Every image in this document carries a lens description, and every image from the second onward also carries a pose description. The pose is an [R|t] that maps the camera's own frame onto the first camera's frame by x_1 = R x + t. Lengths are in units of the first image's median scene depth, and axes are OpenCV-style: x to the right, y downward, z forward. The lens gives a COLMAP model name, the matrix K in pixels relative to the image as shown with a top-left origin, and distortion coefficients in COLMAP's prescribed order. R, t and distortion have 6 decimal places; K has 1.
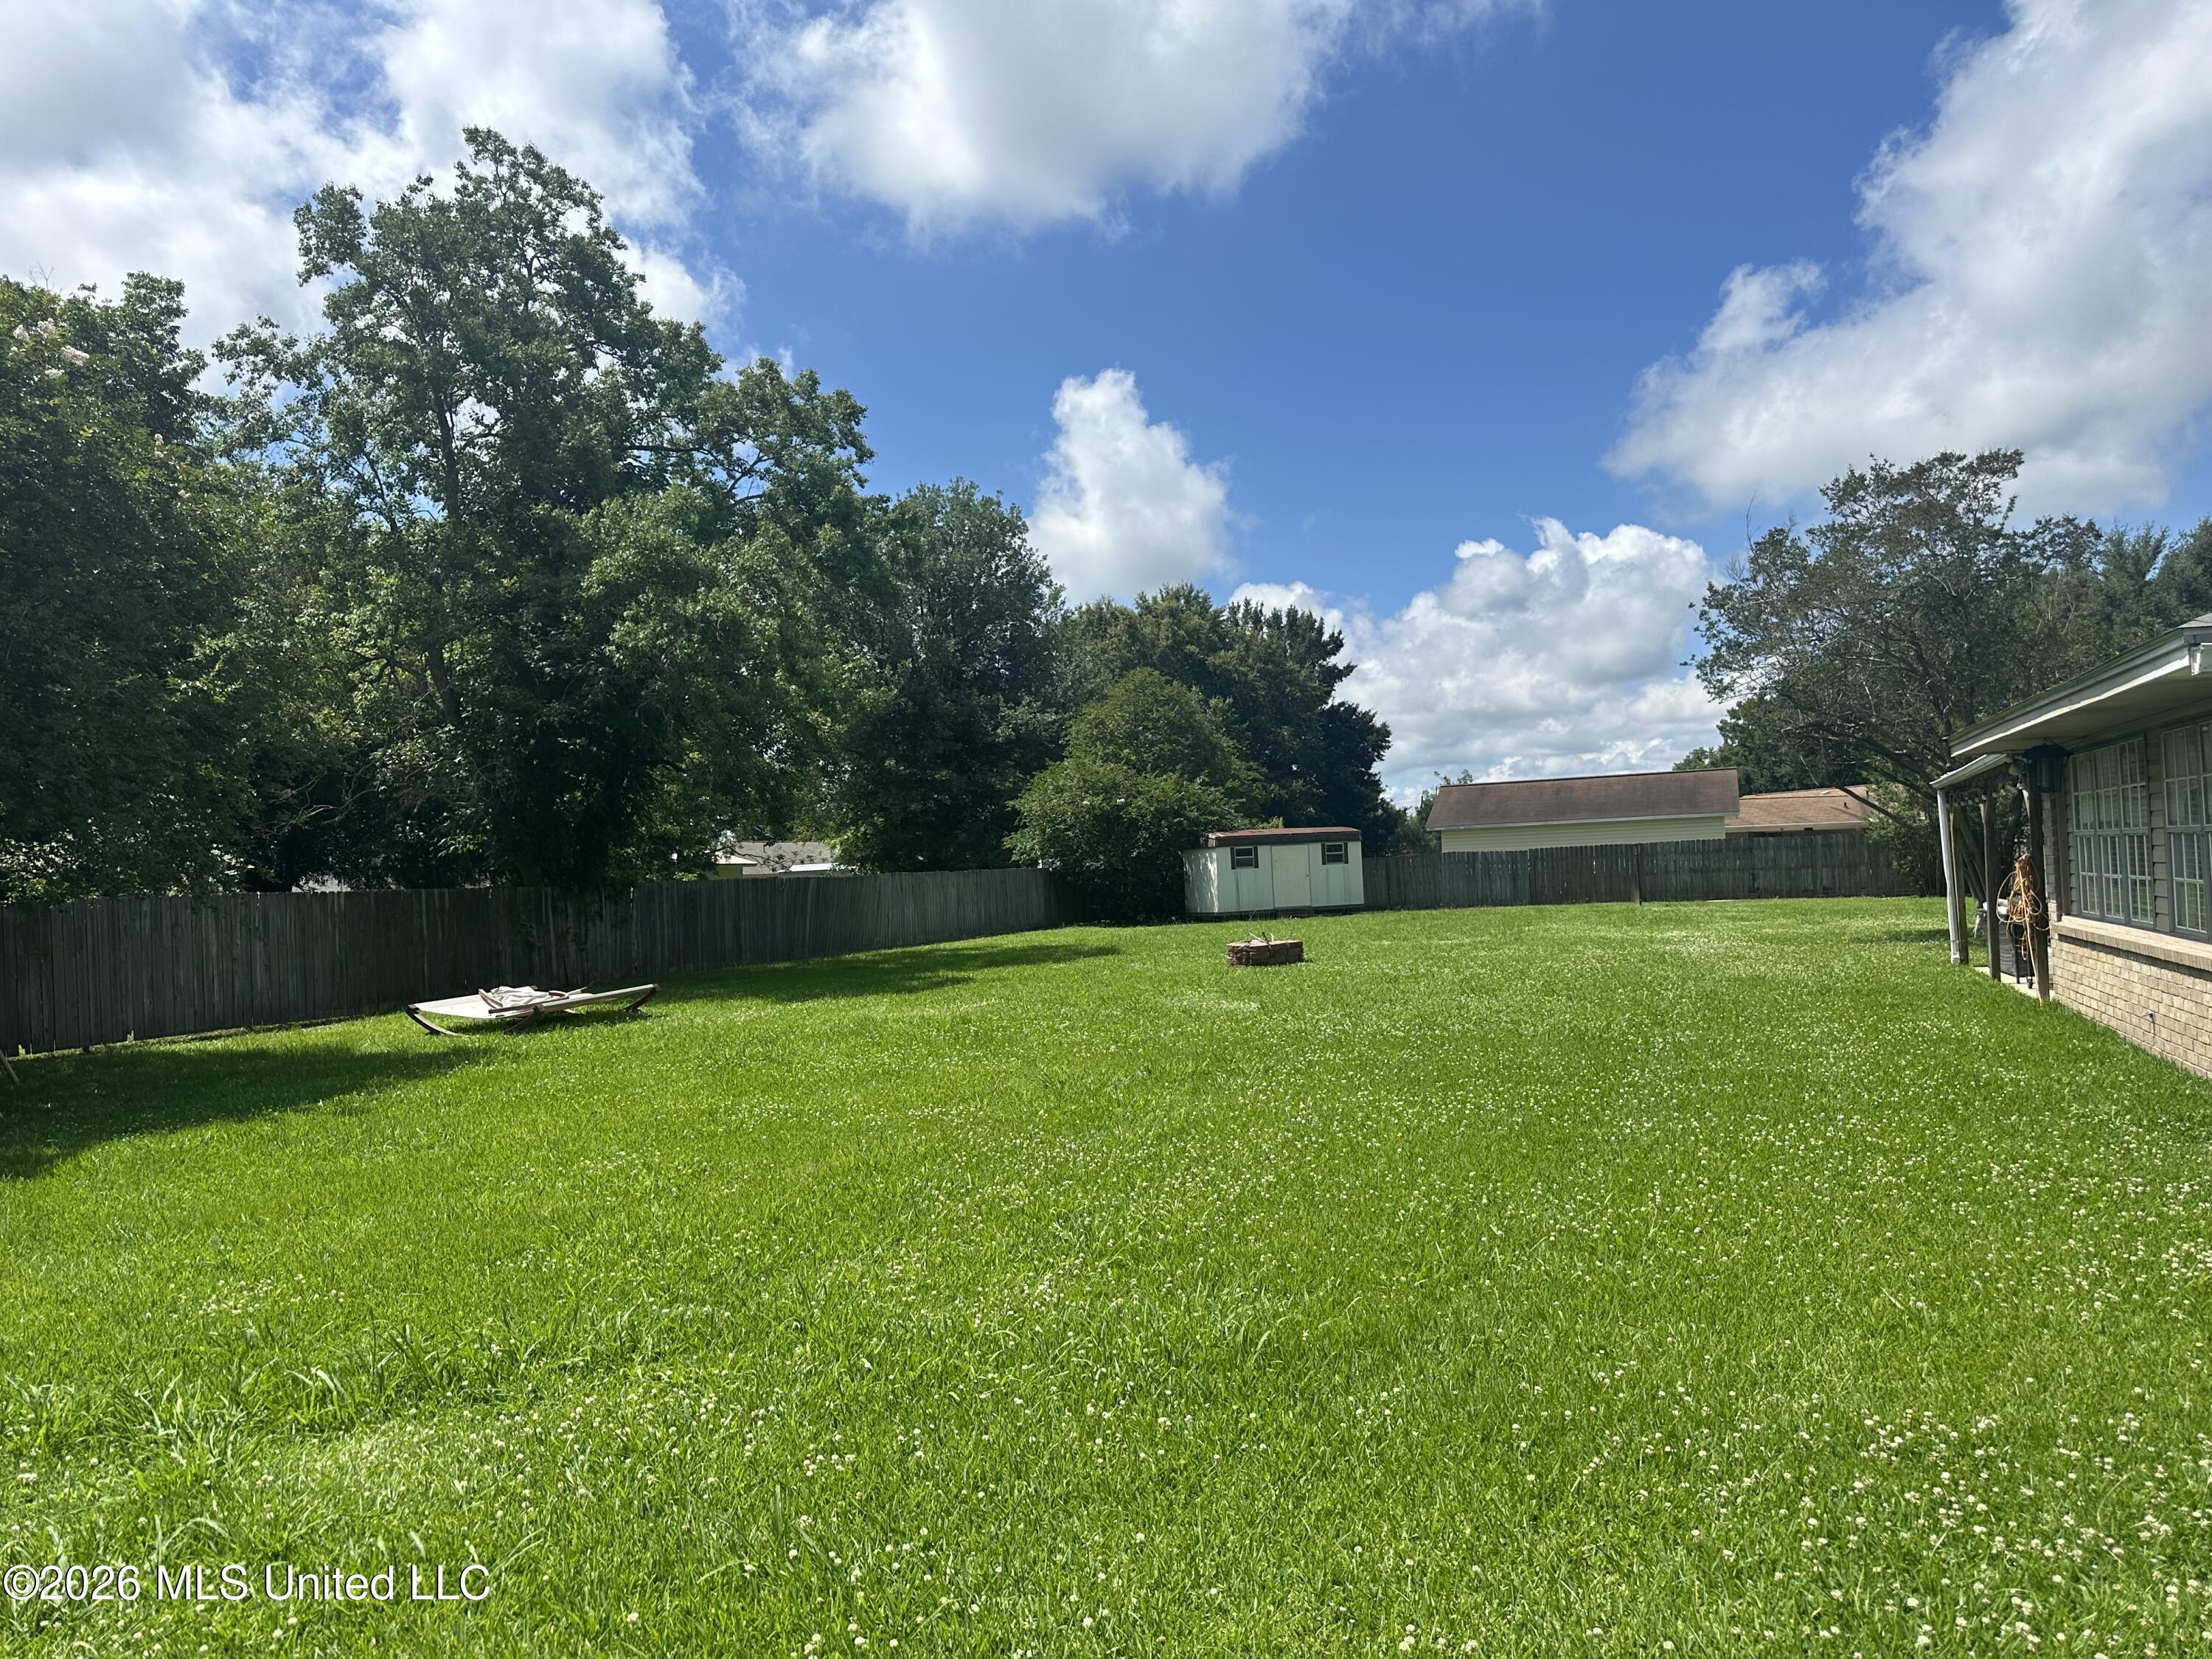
lens RADIAL K [[1548.3, 0, 1106.8], [0, 1548.3, 833.3], [0, 0, 1]] dist [0.099211, -0.107249]
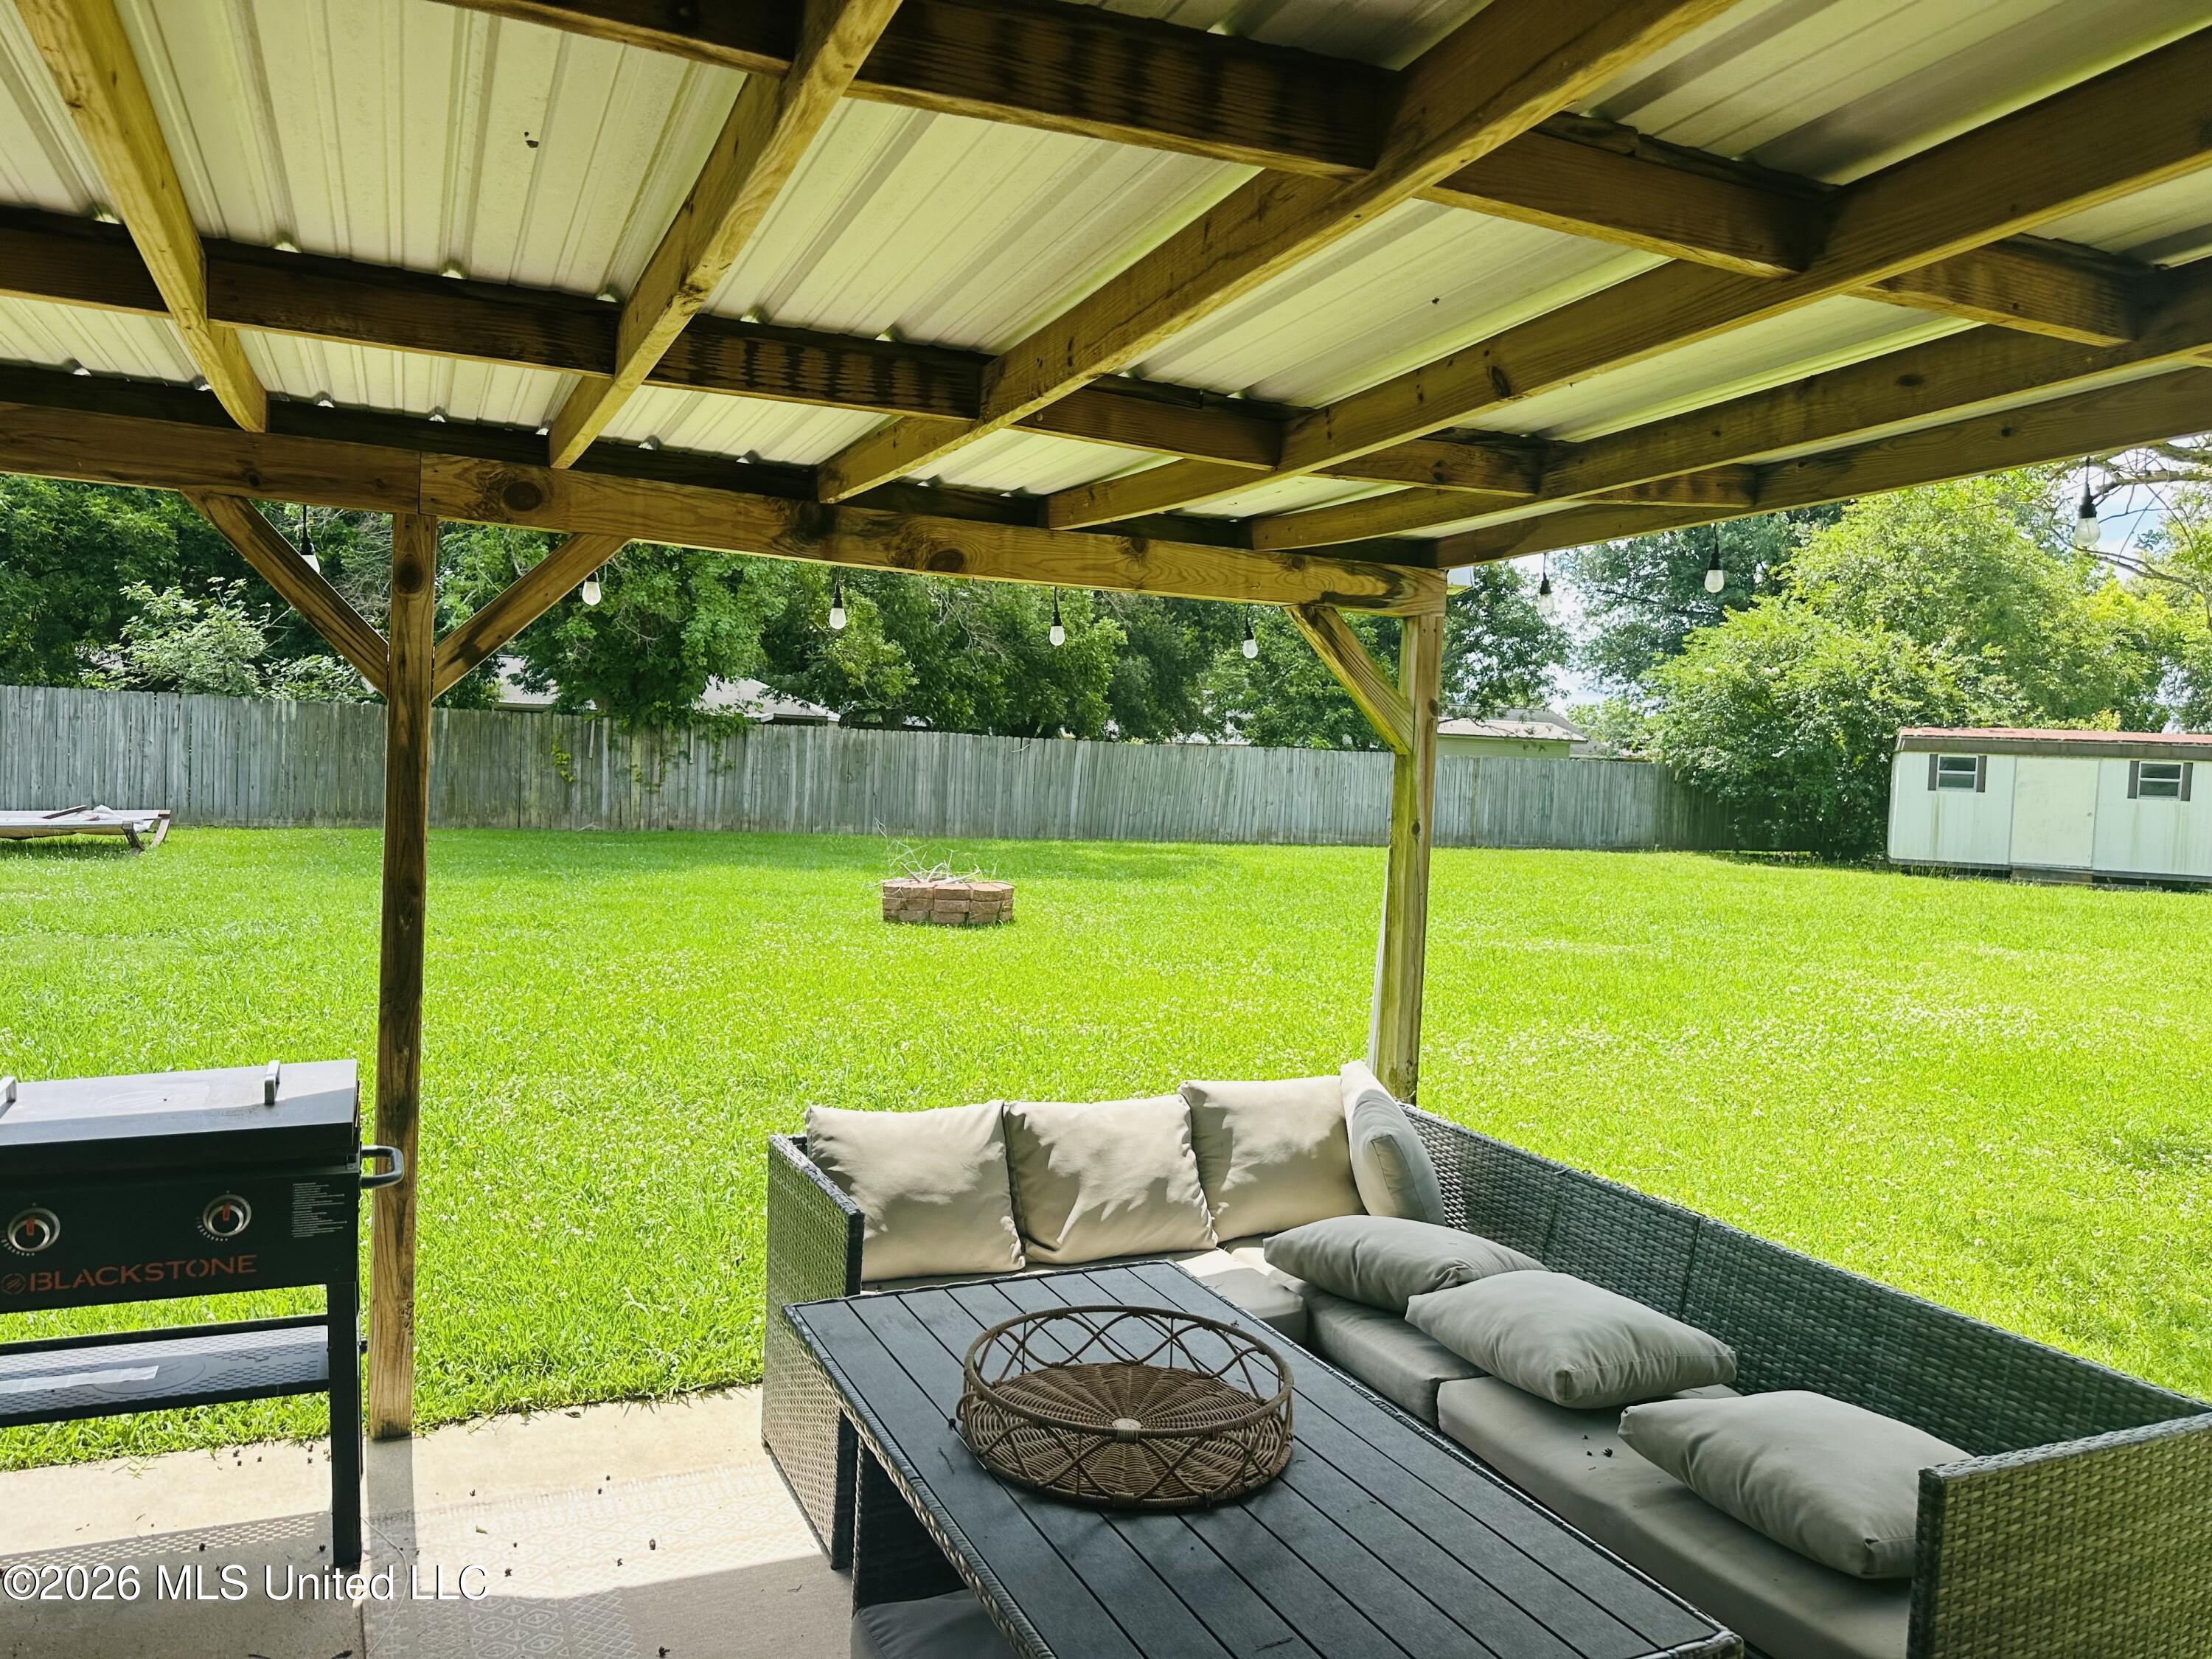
lens RADIAL K [[1548.3, 0, 1099.5], [0, 1548.3, 831.7], [0, 0, 1]] dist [0.099211, -0.107249]
pose [[0.694417, 0.113013, -0.710643, 0.291908], [-0.055964, 0.993081, 0.103242, -0.005965], [0.717393, -0.031922, 0.695937, 0.343620]]
